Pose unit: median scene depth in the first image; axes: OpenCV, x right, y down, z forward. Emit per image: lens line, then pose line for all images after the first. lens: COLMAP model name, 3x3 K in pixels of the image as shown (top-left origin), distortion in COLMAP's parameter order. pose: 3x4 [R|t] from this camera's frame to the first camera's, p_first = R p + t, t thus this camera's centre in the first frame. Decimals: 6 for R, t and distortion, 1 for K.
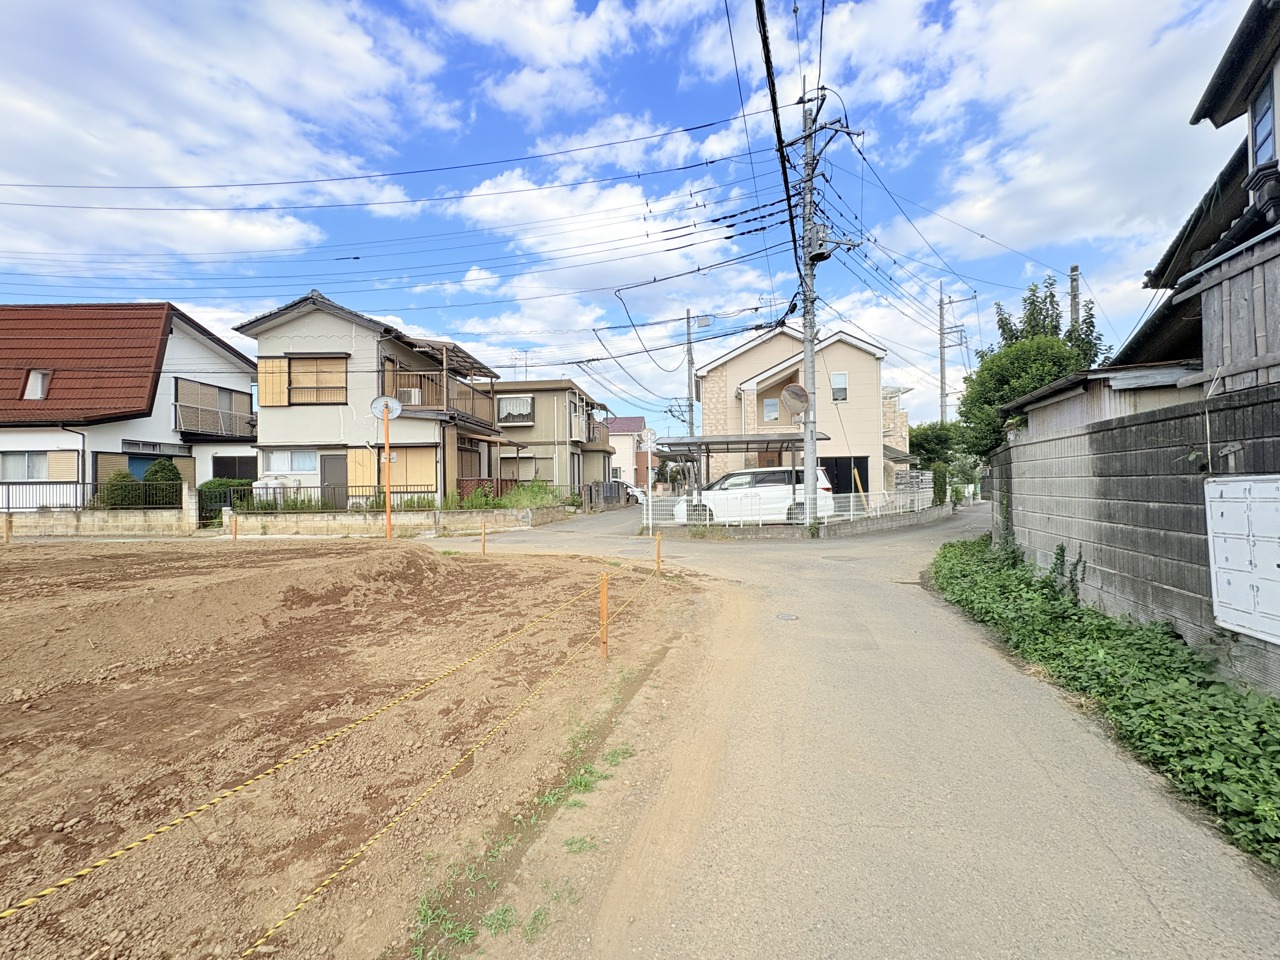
lens RADIAL K [[511.6, 0, 639.6], [0, 511.6, 484.3], [0, 0, 1]] dist [-0.000309, 0.000410]
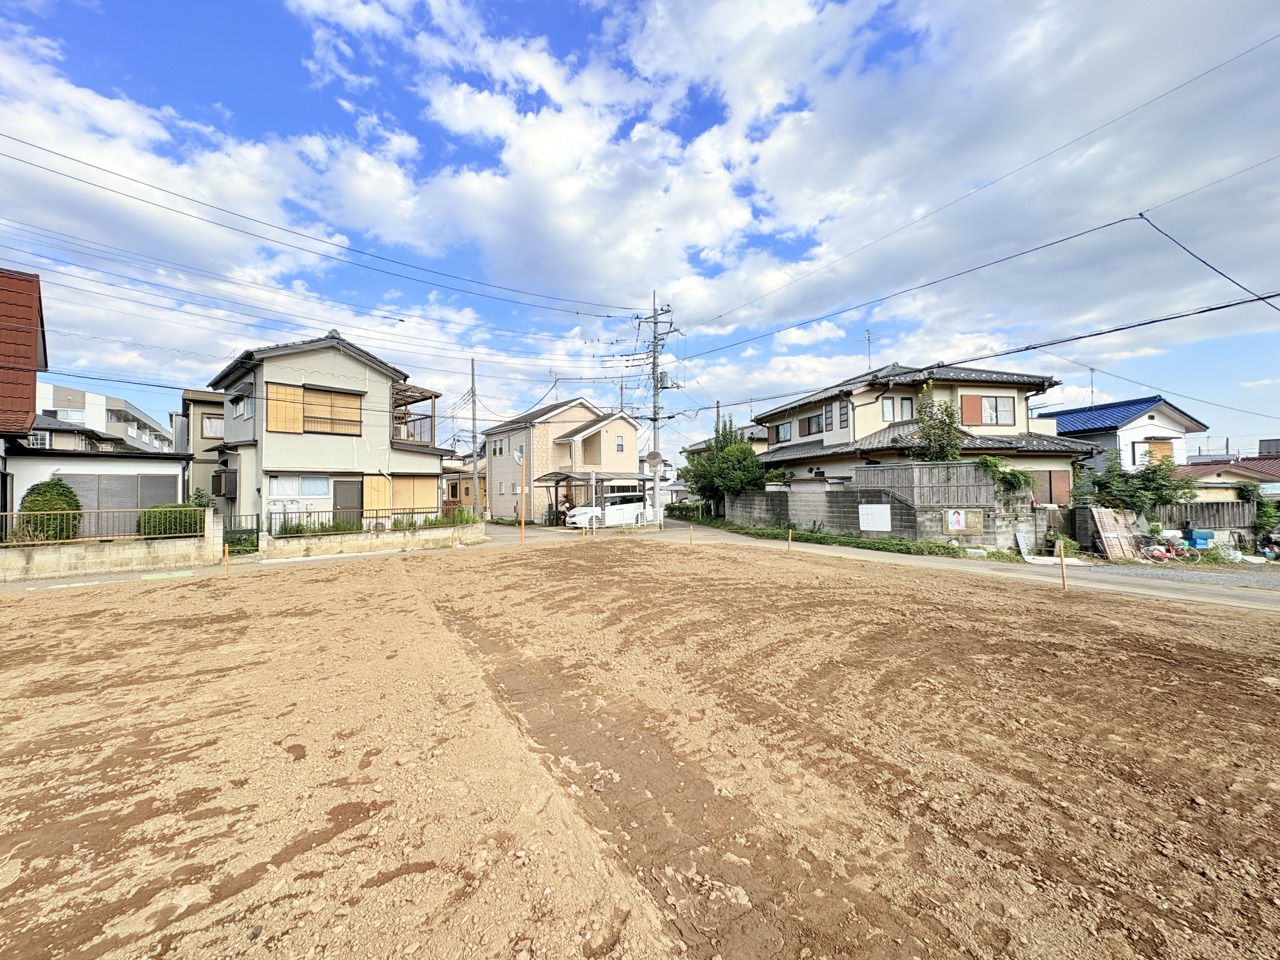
lens RADIAL K [[511.6, 0, 642.6], [0, 511.6, 486.1], [0, 0, 1]] dist [-0.000309, 0.000410]
pose [[0.672382, 0.011362, 0.740117, -0.992801], [0.002495, 0.999842, -0.017615, -0.025572], [-0.740200, 0.013690, 0.672247, -0.220735]]
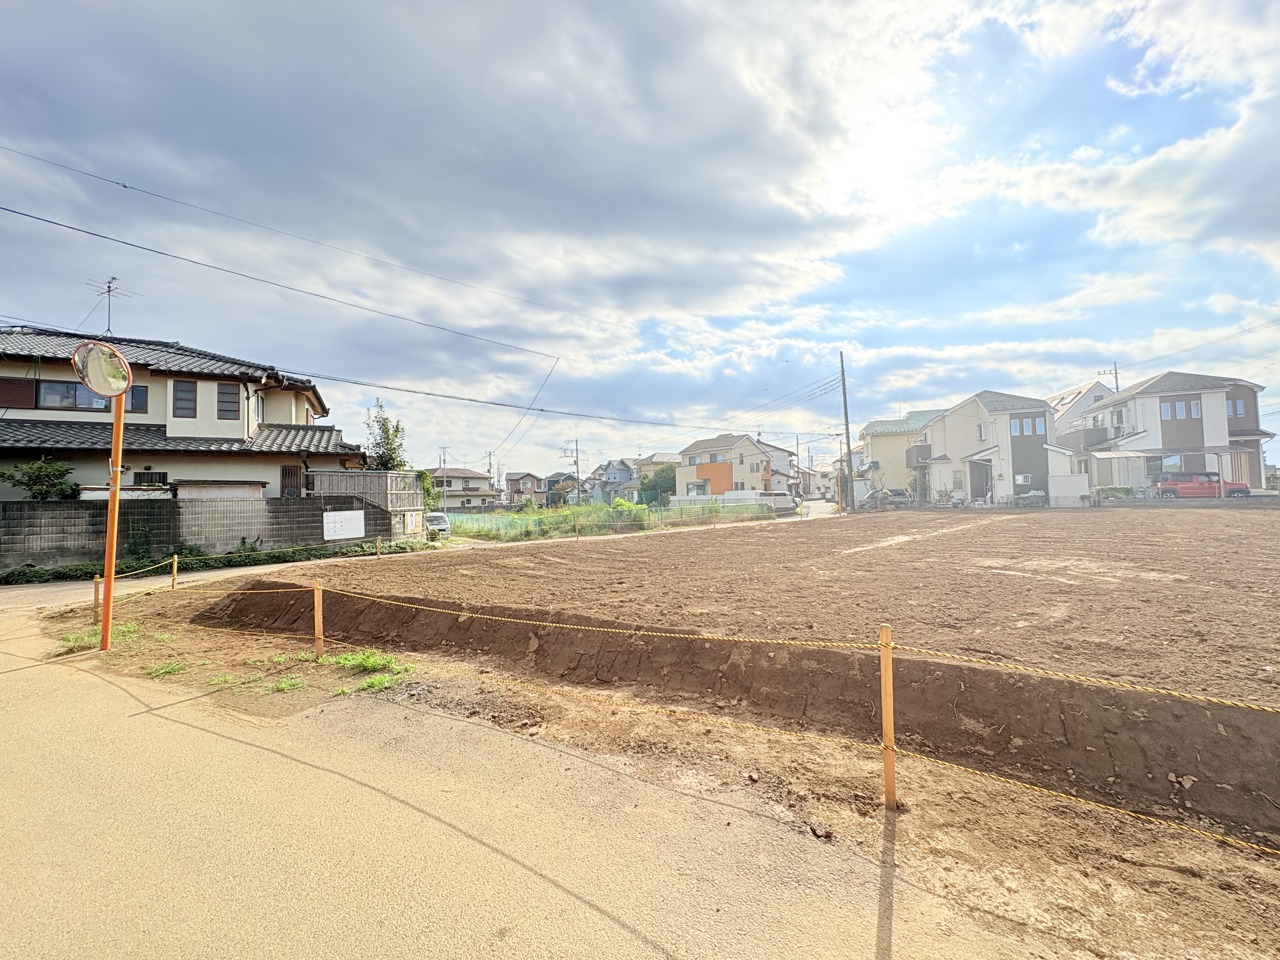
lens RADIAL K [[511.6, 0, 629.4], [0, 511.6, 490.7], [0, 0, 1]] dist [-0.000309, 0.000410]
pose [[-0.892691, 0.041662, 0.448739, -0.841236], [0.034112, 0.999108, -0.024899, 0.001292], [-0.449376, -0.006919, -0.893316, 0.889543]]
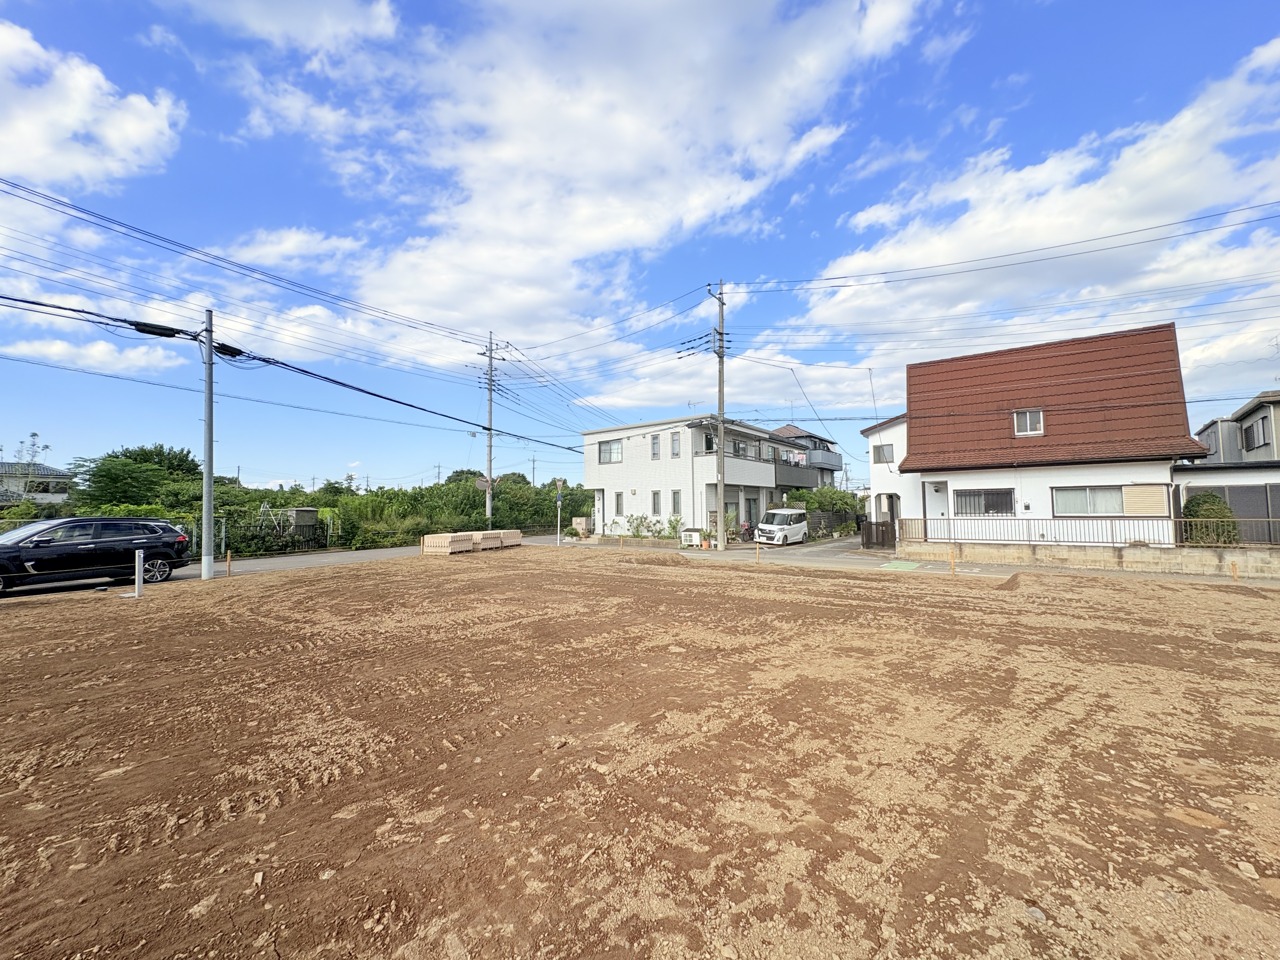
lens RADIAL K [[511.6, 0, 638.6], [0, 511.6, 475.3], [0, 0, 1]] dist [-0.000309, 0.000410]
pose [[0.799759, -0.036829, -0.599191, -1.313576], [0.001229, 0.998215, -0.059714, -0.026912], [0.600320, 0.047020, 0.798376, -0.375289]]
